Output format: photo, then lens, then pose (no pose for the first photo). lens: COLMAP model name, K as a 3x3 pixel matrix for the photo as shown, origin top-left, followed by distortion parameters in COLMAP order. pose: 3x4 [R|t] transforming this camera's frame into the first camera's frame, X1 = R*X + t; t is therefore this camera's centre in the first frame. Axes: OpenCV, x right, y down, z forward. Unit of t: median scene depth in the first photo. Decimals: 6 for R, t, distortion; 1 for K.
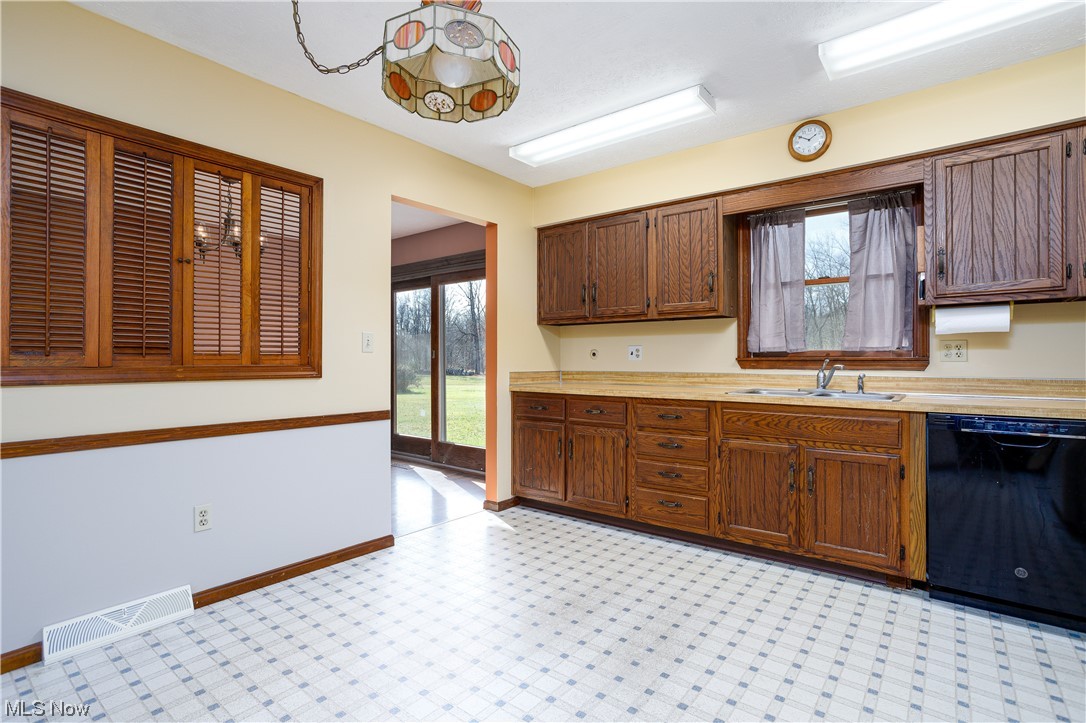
lens RADIAL K [[528.5, 0, 543.6], [0, 528.5, 359.4], [0, 0, 1]] dist [-0.004587, 0.000020]
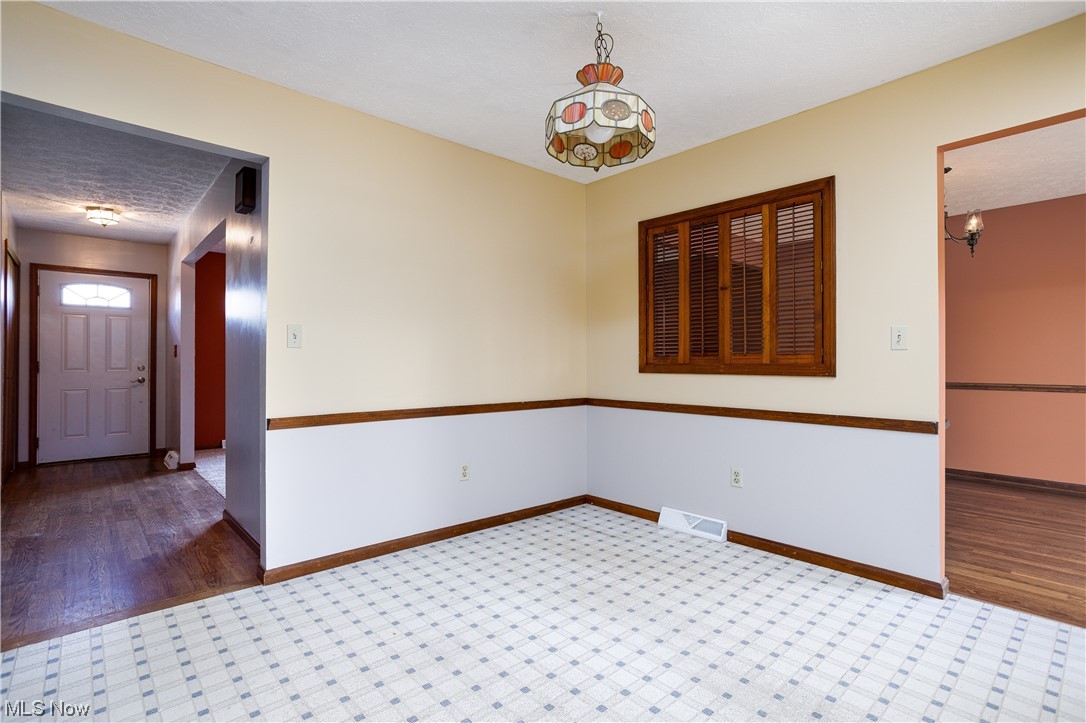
lens RADIAL K [[528.5, 0, 543.4], [0, 528.5, 359.2], [0, 0, 1]] dist [-0.004587, 0.000020]
pose [[-0.158146, -0.001239, -0.987415, 0.766311], [0.000756, 0.999999, -0.001376, 0.003102], [0.987416, -0.000965, -0.158144, 0.739090]]
